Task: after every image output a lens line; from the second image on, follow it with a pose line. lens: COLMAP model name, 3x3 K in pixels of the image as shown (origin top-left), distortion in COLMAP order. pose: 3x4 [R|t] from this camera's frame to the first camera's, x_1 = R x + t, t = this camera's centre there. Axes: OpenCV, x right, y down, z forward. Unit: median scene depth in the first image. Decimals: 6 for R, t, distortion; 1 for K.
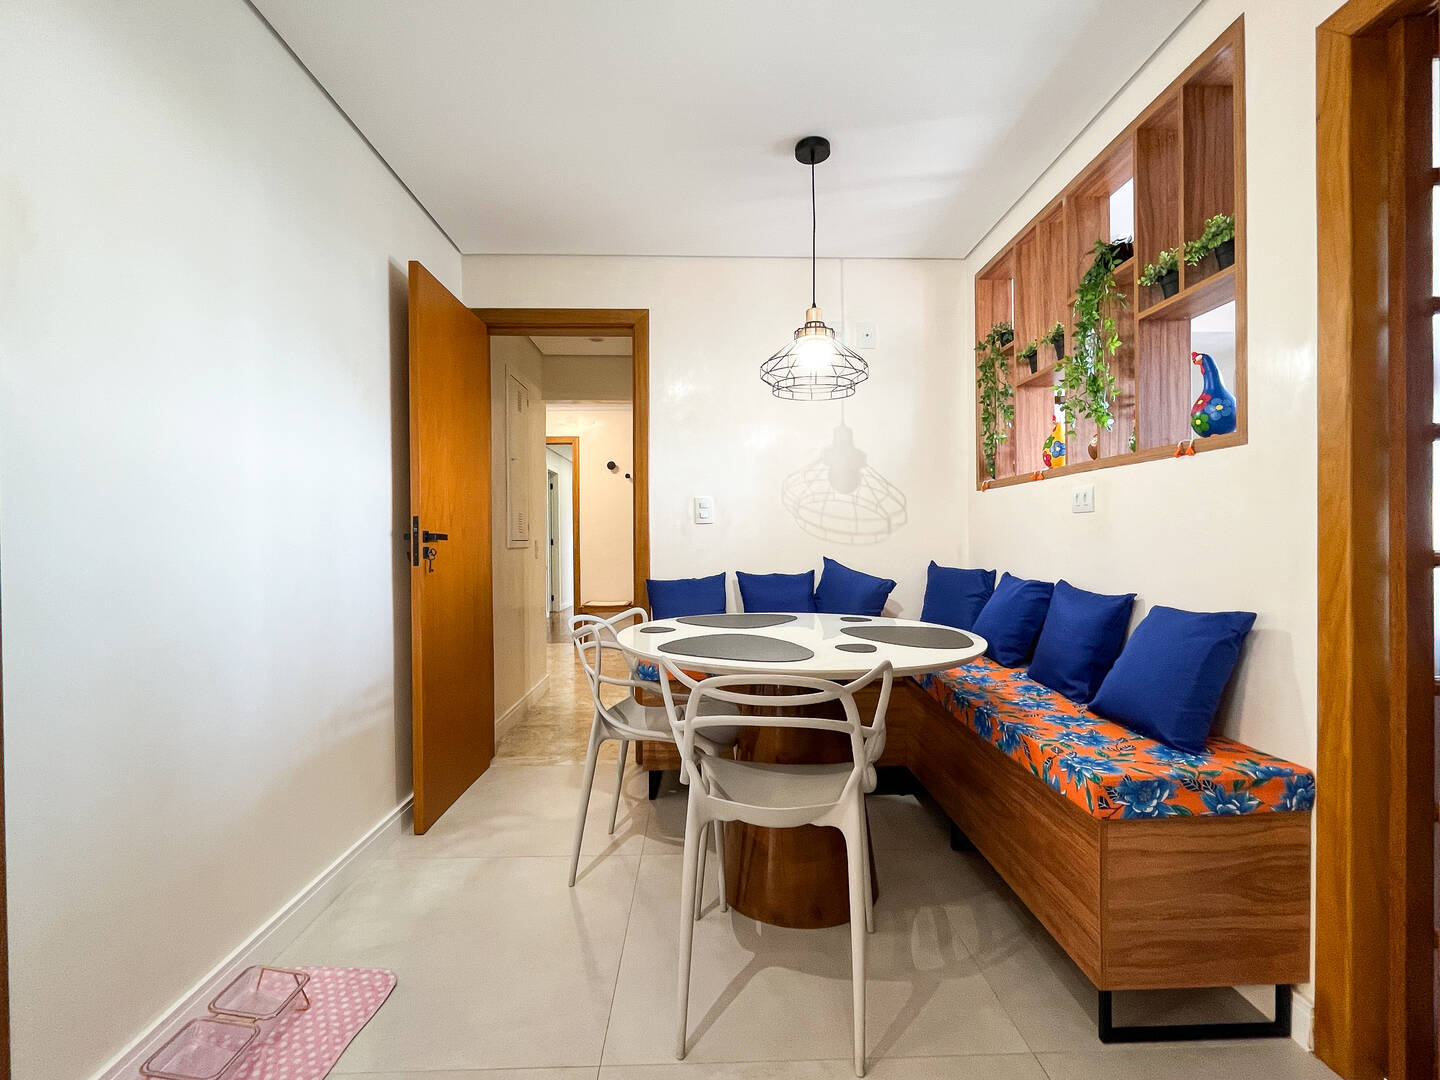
lens RADIAL K [[660.0, 0, 717.9], [0, 660.0, 539.1], [0, 0, 1]] dist [-0.001419, -0.000848]
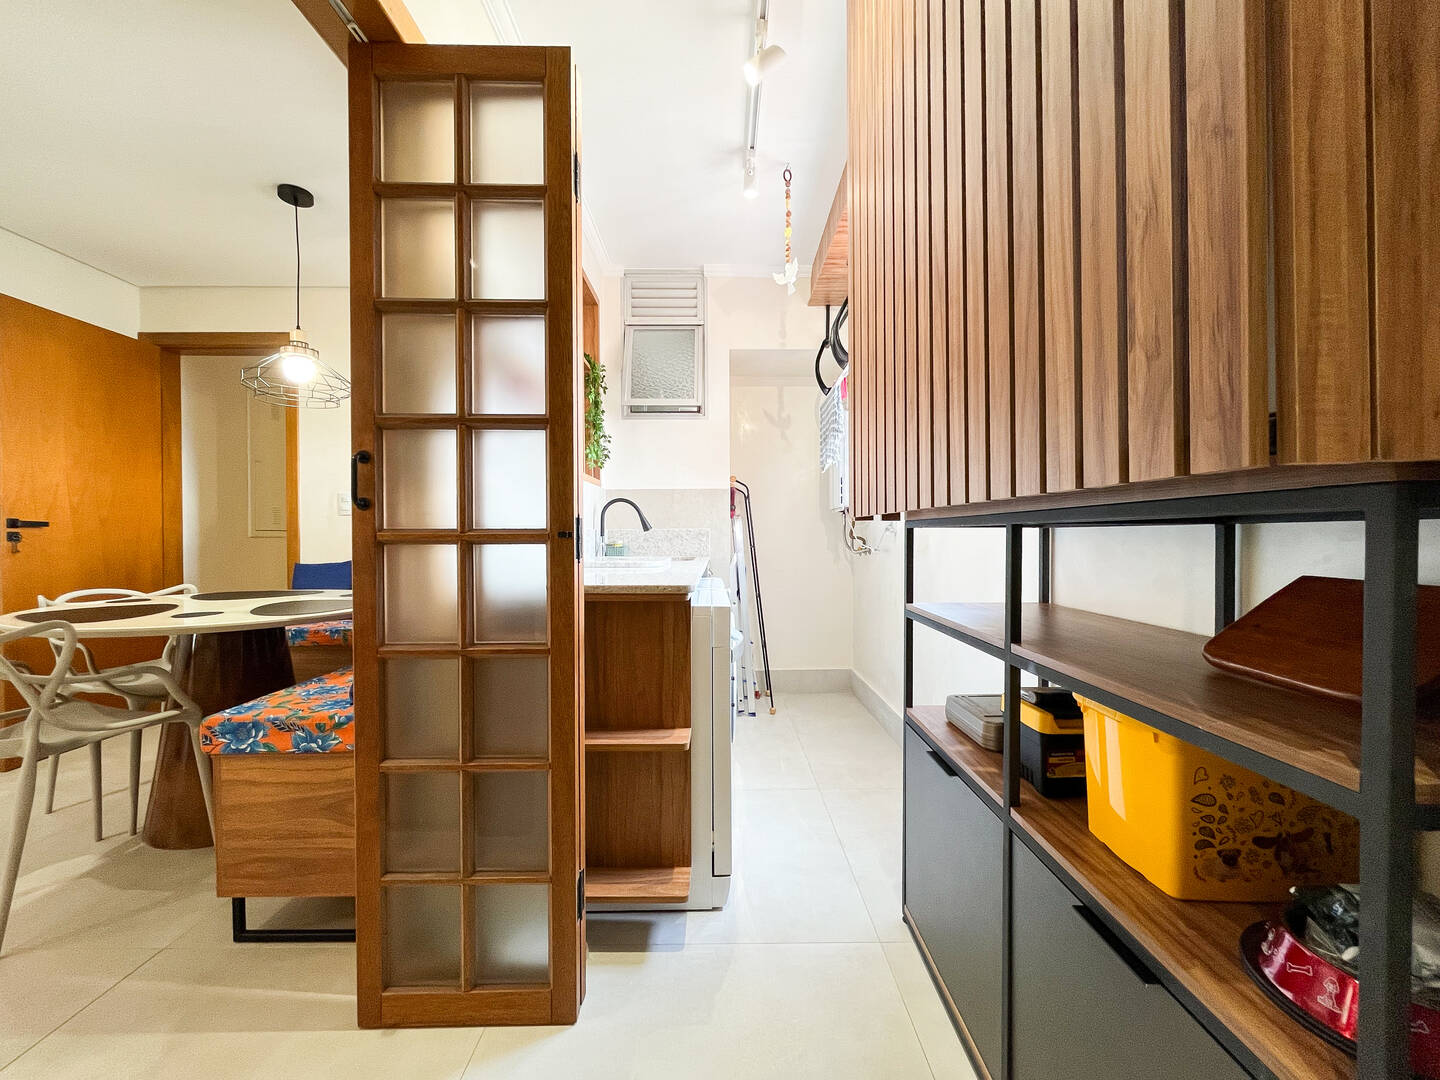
lens RADIAL K [[580.1, 0, 721.6], [0, 580.1, 542.4], [0, 0, 1]] dist [-0.006907, 0.001340]
pose [[0.999701, 0.005081, -0.023912, 1.091481], [-0.004900, 0.999959, 0.007640, 0.020215], [0.023950, -0.007521, 0.999685, -0.015591]]
